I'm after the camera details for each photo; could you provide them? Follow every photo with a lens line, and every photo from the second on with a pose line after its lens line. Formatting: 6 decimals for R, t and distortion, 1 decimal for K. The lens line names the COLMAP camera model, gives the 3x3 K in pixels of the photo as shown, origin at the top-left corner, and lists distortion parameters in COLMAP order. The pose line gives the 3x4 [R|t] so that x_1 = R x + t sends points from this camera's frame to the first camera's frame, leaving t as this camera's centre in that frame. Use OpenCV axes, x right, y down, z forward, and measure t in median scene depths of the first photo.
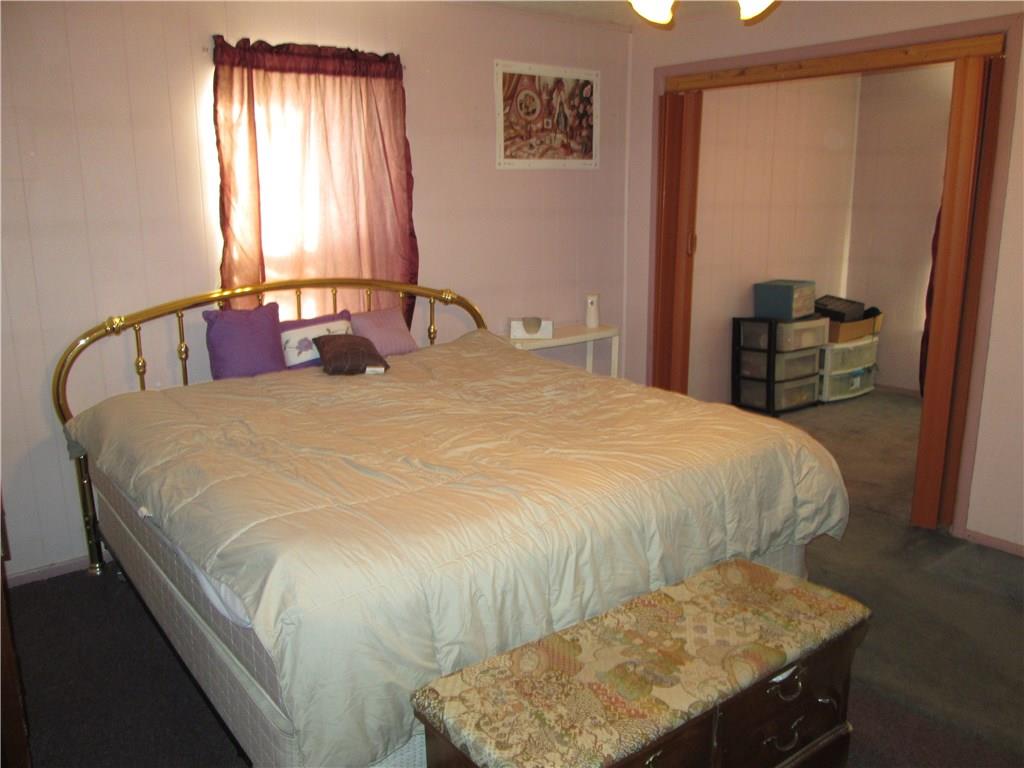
lens RADIAL K [[850.3, 0, 515.5], [0, 850.3, 386.9], [0, 0, 1]] dist [-0.032565, 0.024817]
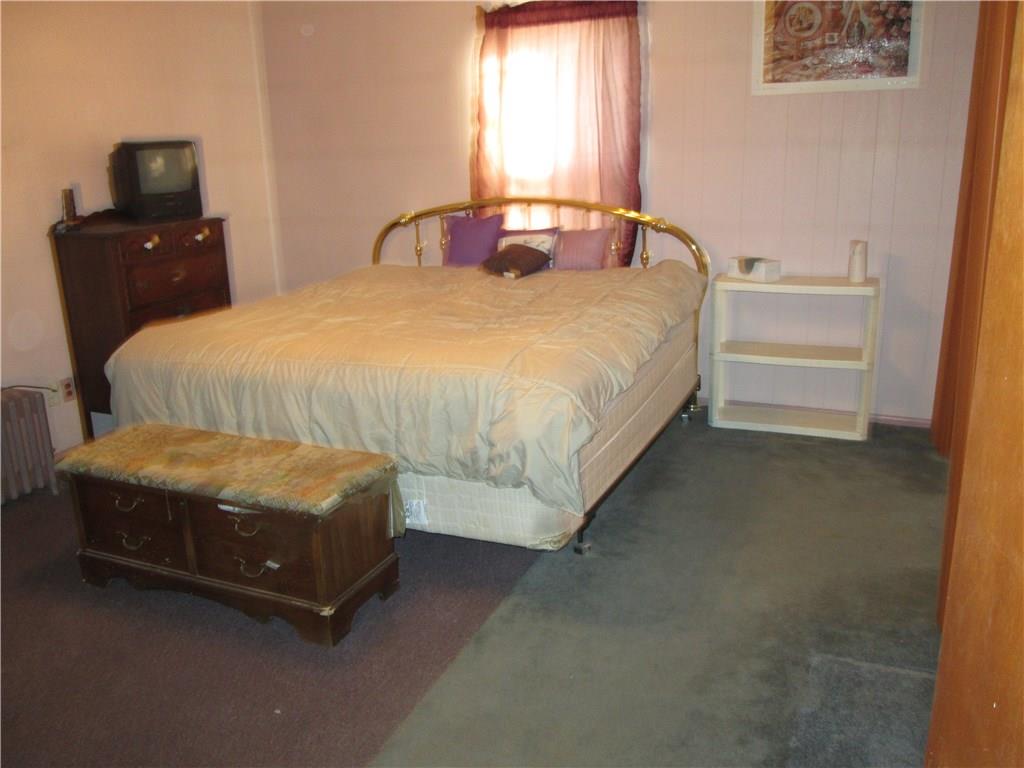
lens RADIAL K [[850.3, 0, 513.9], [0, 850.3, 380.4], [0, 0, 1]] dist [-0.032565, 0.024817]
pose [[0.488284, 0.234993, -0.840450, 0.699619], [-0.174112, 0.969933, 0.170042, -0.063753], [0.855139, 0.063304, 0.514518, 0.310125]]
